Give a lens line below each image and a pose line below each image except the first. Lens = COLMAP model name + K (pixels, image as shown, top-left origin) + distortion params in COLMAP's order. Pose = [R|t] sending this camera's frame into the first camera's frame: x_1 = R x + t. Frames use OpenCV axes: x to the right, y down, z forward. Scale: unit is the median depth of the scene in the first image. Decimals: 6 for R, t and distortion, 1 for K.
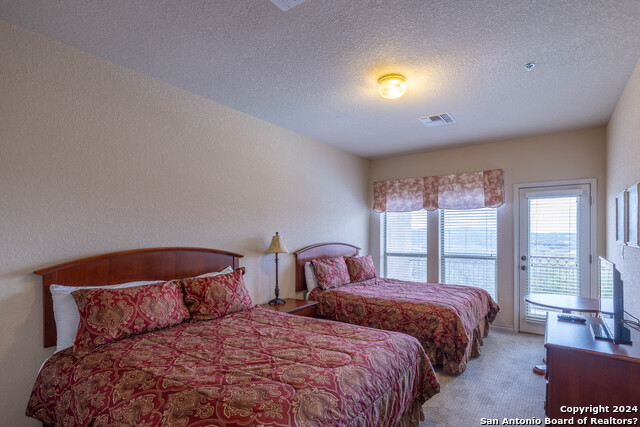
lens RADIAL K [[300.8, 0, 321.0], [0, 300.8, 223.4], [0, 0, 1]] dist [-0.000712, -0.000016]
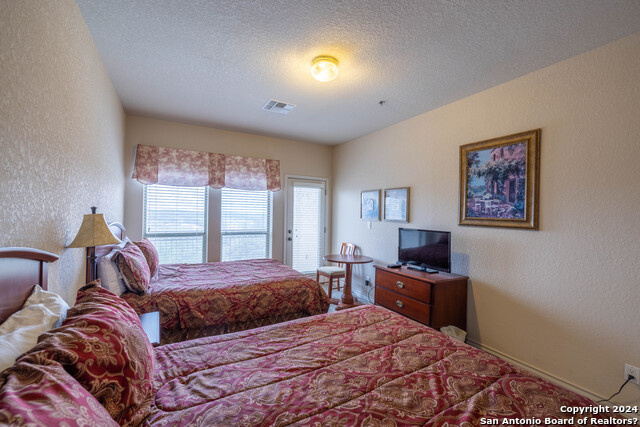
lens RADIAL K [[277.3, 0, 321.8], [0, 277.3, 202.7], [0, 0, 1]] dist [0.002027, 0.000303]
pose [[0.442293, 0.041996, 0.895887, -0.319244], [-0.048309, 0.998569, -0.022959, 0.010075], [-0.895569, -0.033125, 0.443688, 0.309880]]
